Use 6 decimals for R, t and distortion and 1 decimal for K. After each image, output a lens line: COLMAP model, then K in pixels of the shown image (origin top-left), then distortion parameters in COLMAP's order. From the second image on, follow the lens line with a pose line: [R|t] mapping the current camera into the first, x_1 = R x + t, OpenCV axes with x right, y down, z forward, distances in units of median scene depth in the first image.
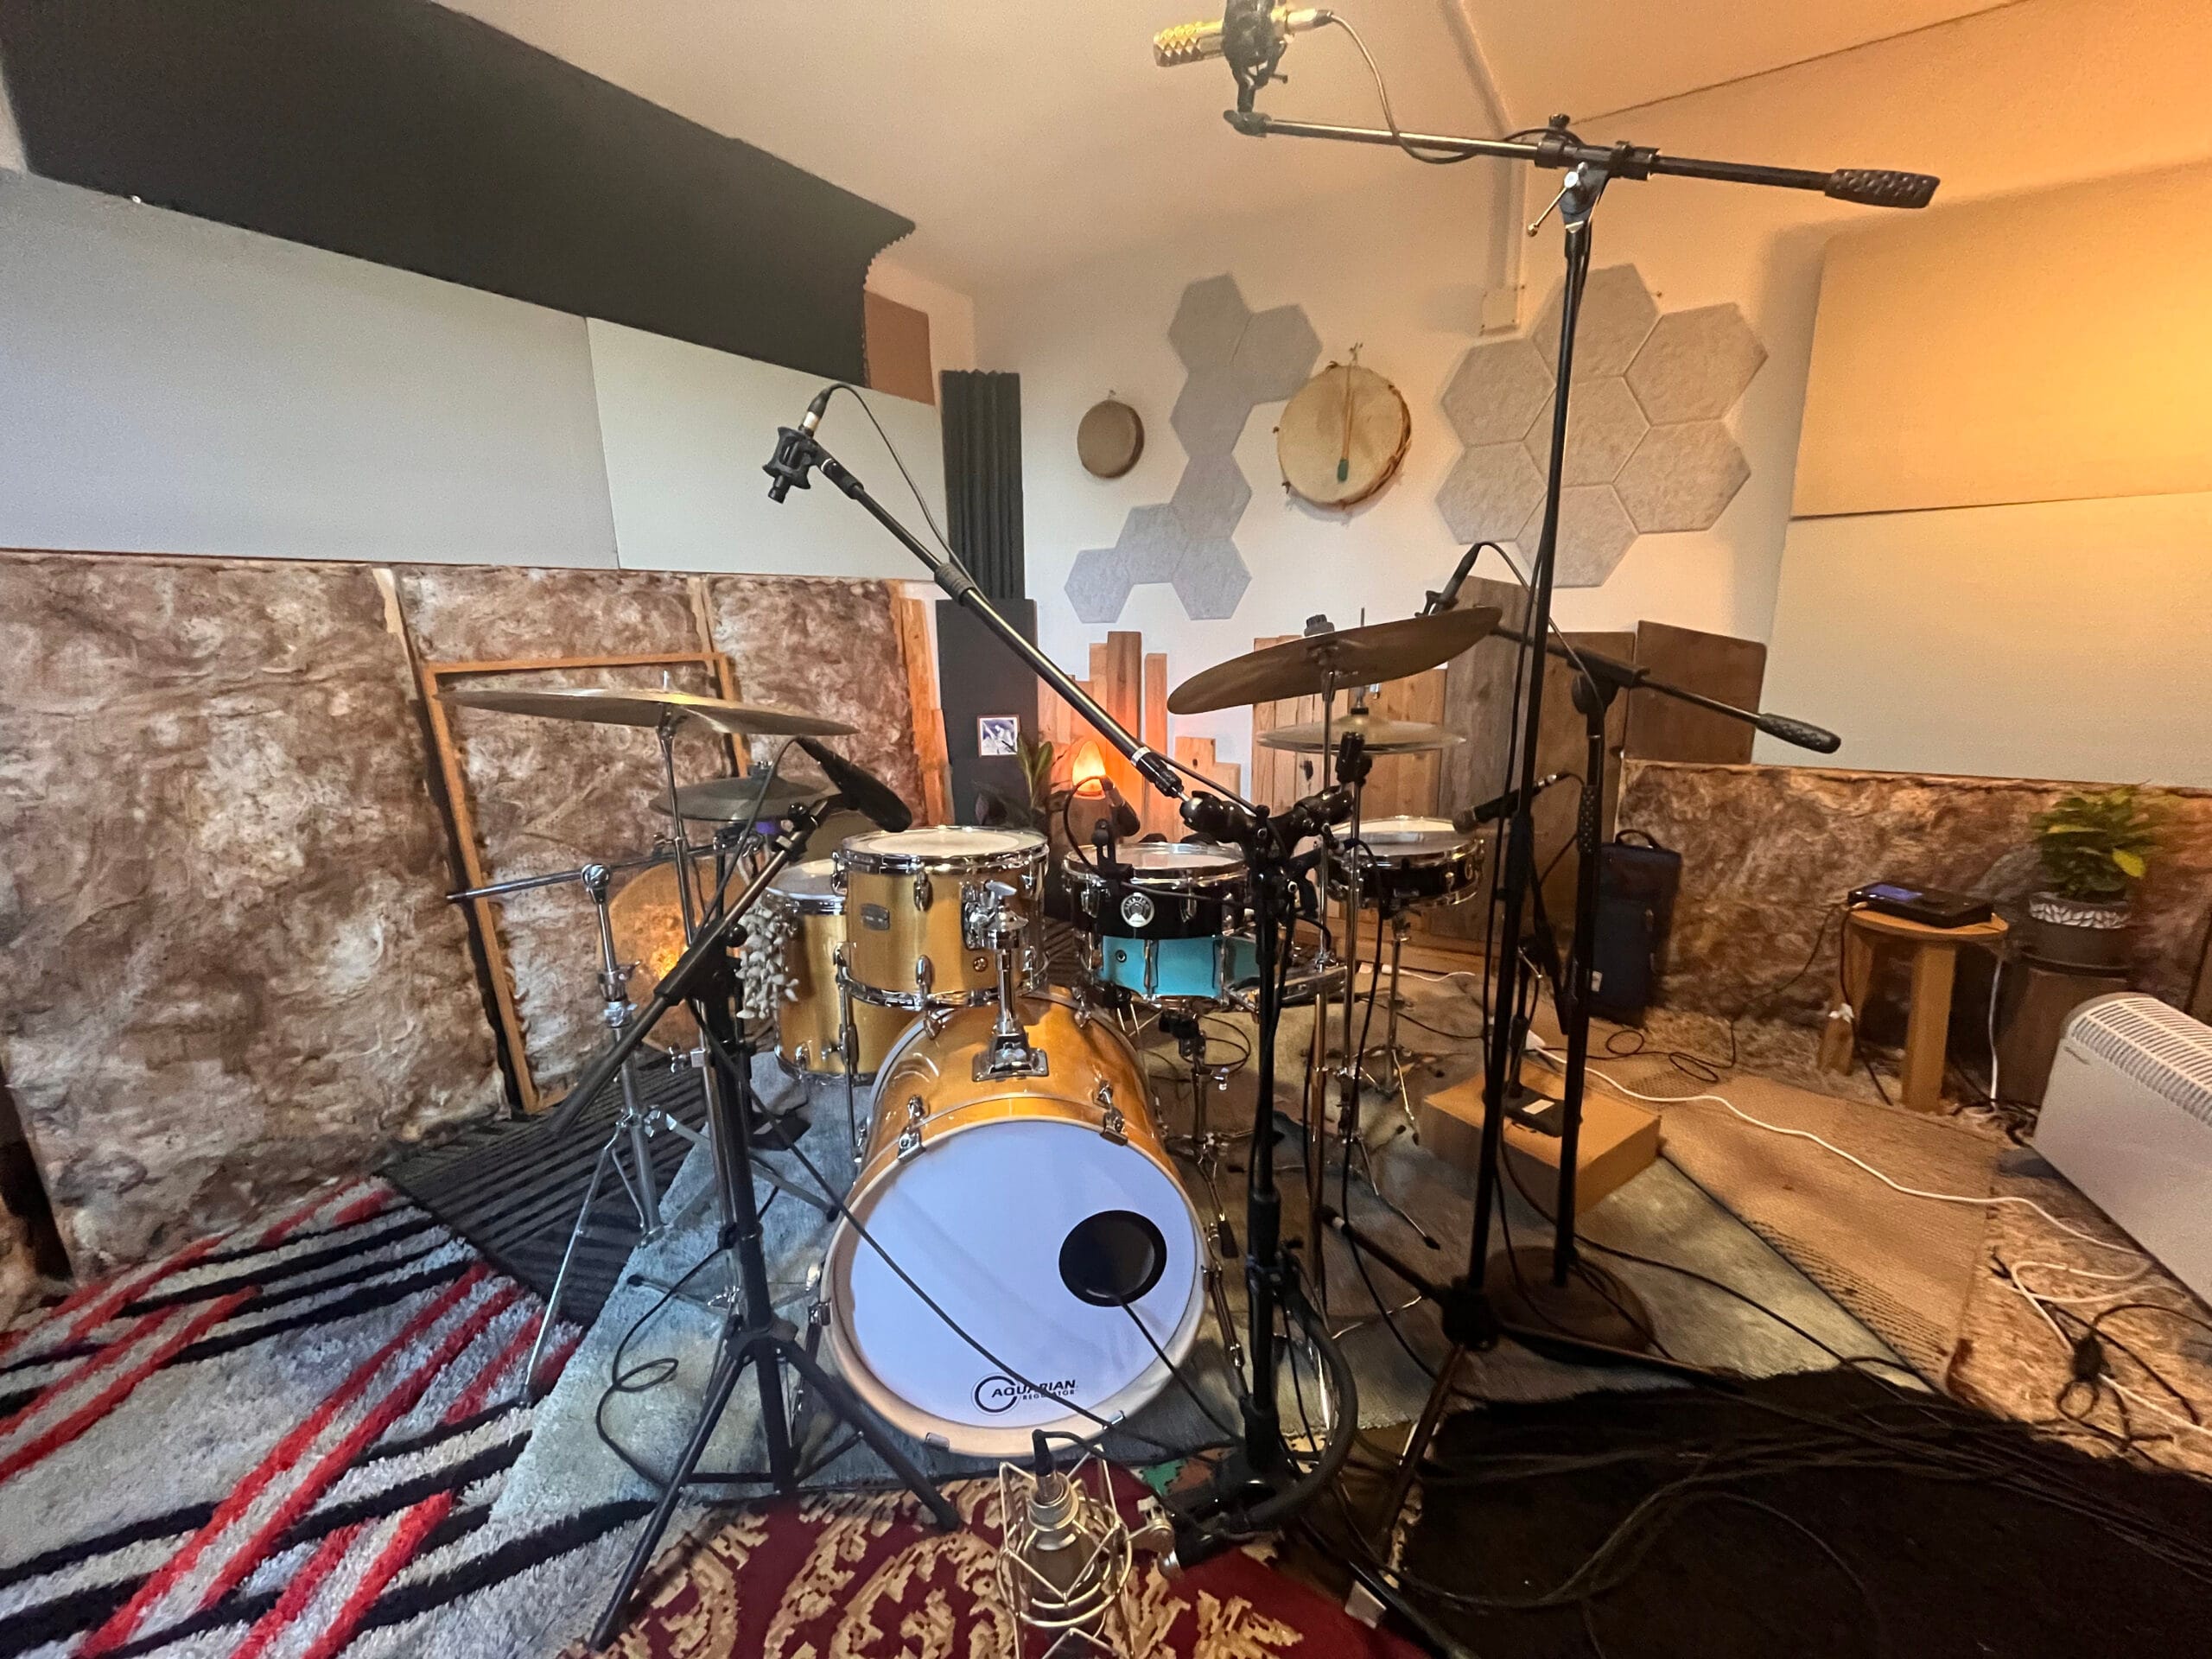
lens RADIAL K [[898.6, 0, 1099.5], [0, 898.6, 840.2], [0, 0, 1]] dist [-0.001031, -0.001163]
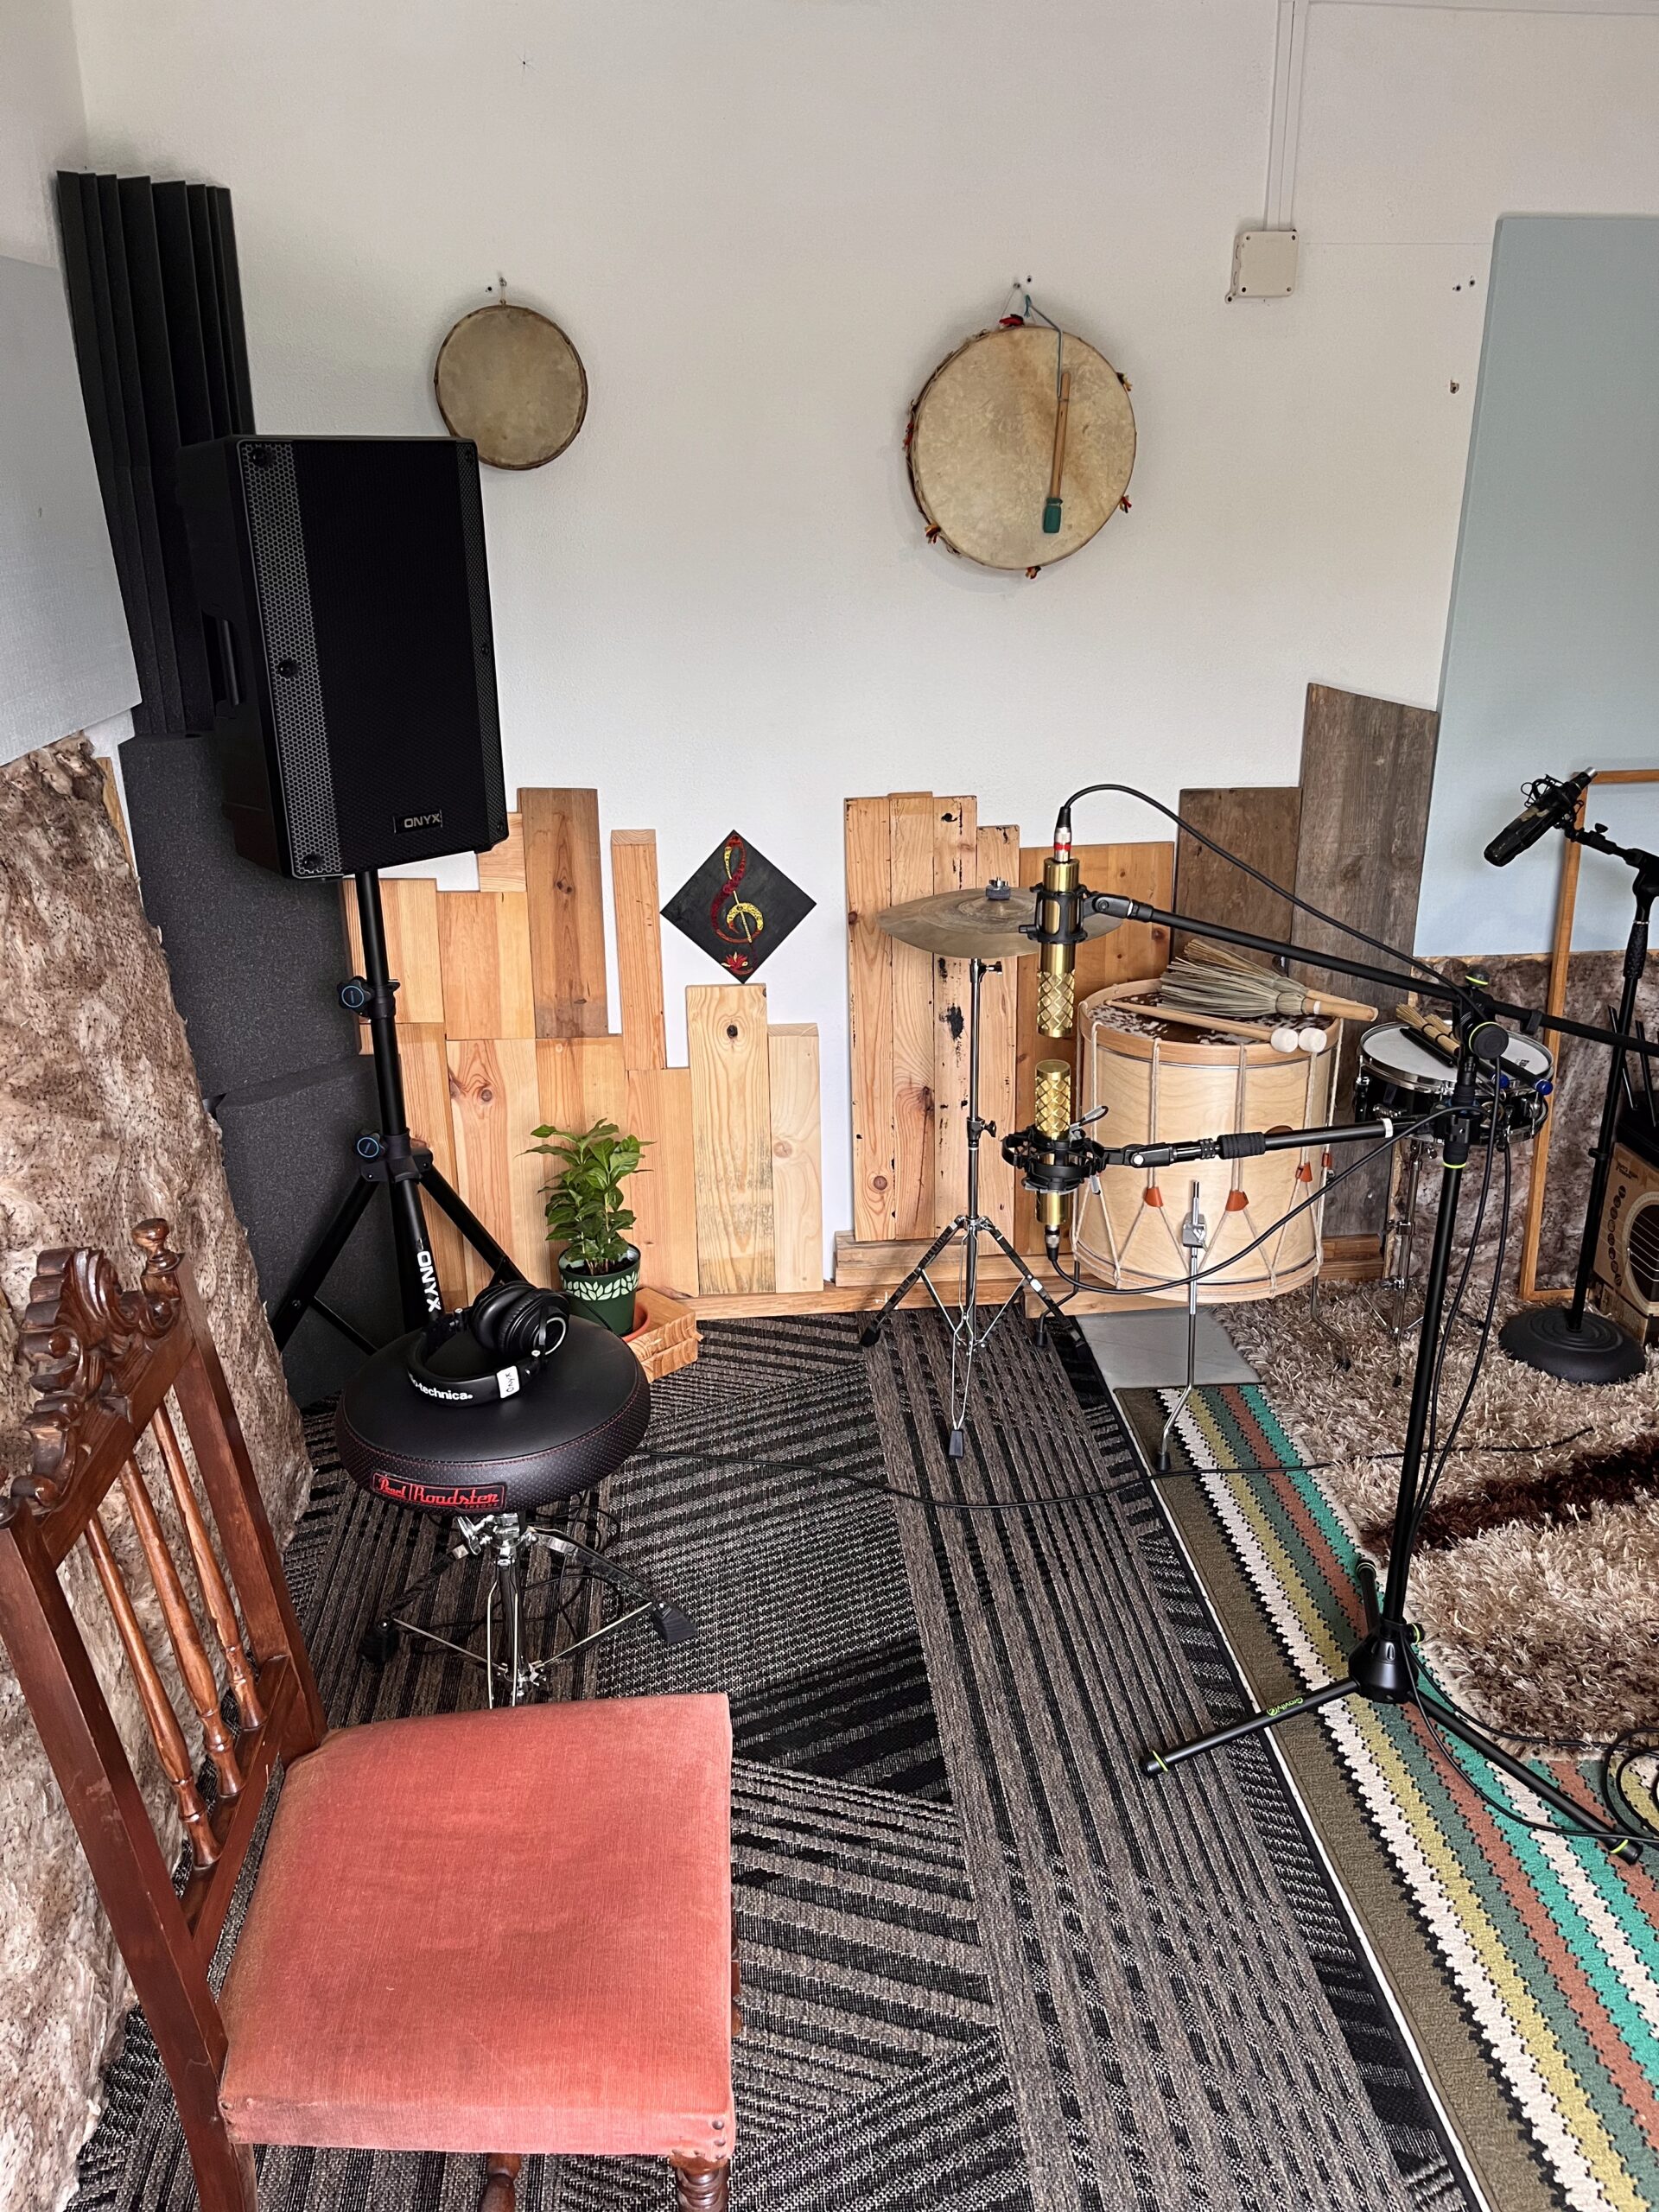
lens RADIAL K [[1687.3, 0, 826.1], [0, 1687.3, 1104.0], [0, 0, 1]] dist [0.060426, -0.079476]
pose [[0.789905, -0.206557, 0.577395, -0.853098], [0.135514, 0.977082, 0.164153, -0.392907], [-0.598069, -0.051420, 0.799793, 0.331521]]
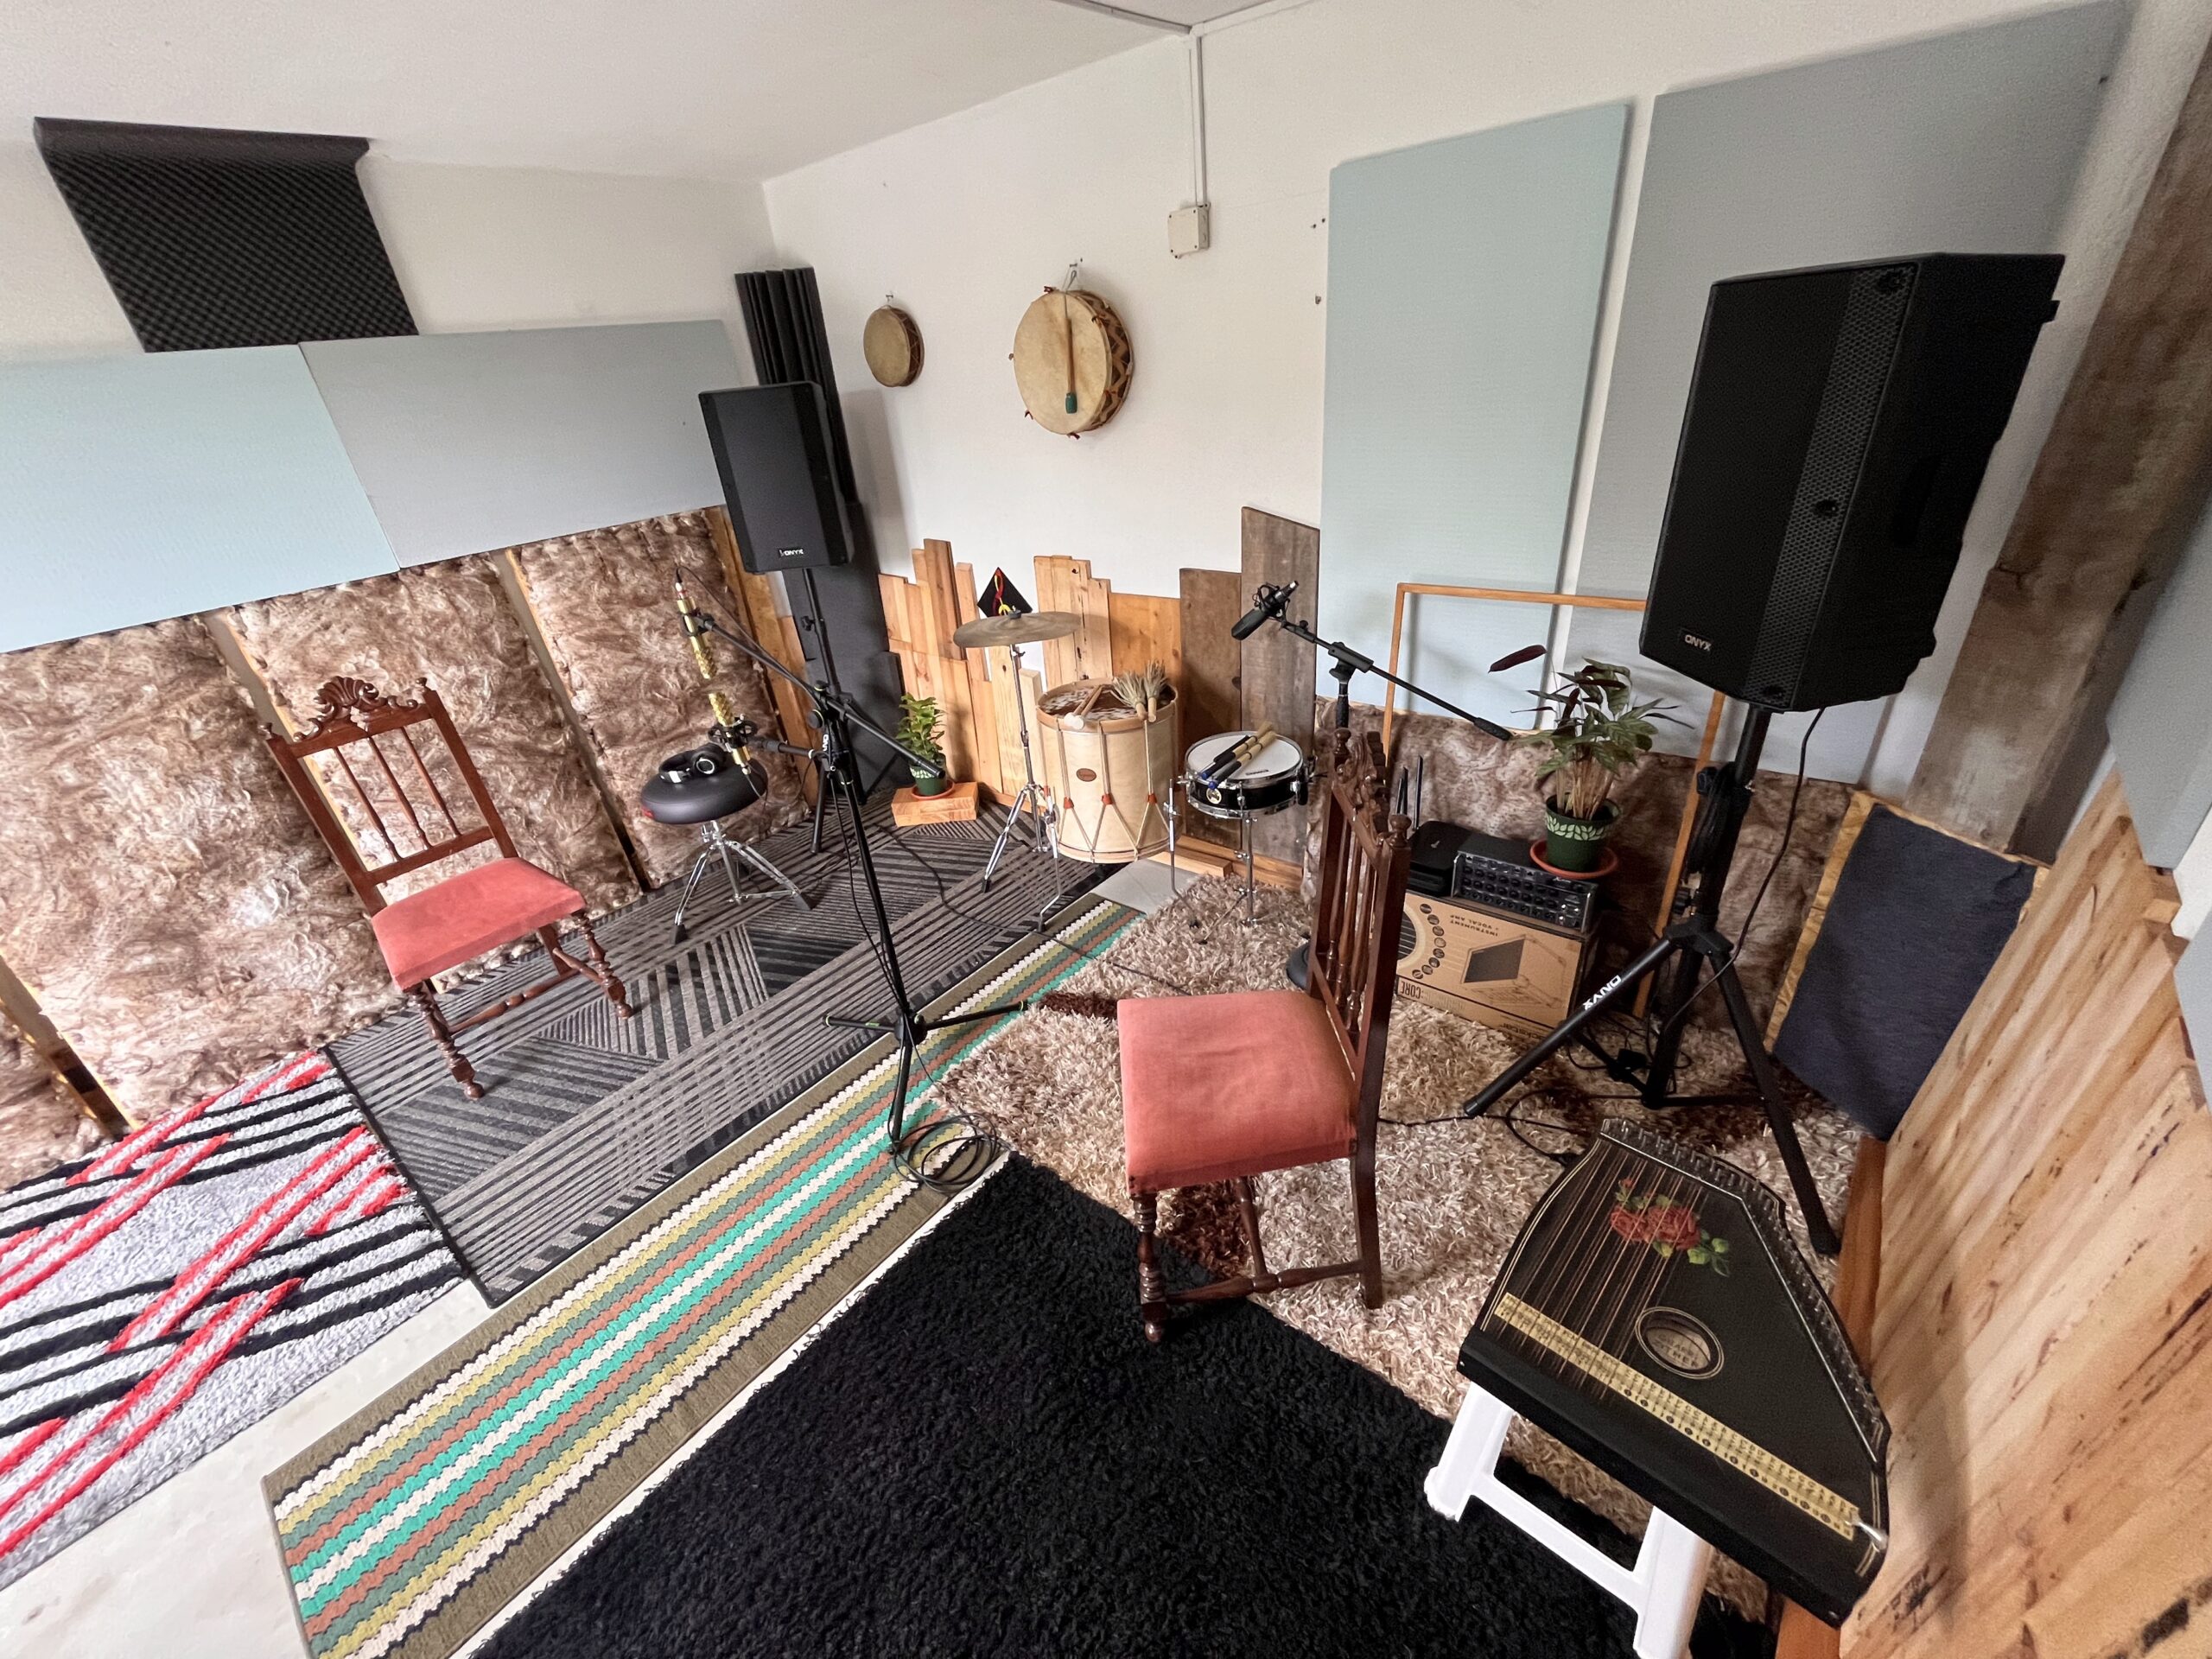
lens RADIAL K [[898.6, 0, 1094.7], [0, 898.6, 833.8], [0, 0, 1]] dist [-0.001031, -0.001163]
pose [[0.990325, -0.001402, -0.138761, 0.717248], [0.037393, 0.965657, 0.257115, -0.329099], [0.133635, -0.259817, 0.956367, -0.135781]]
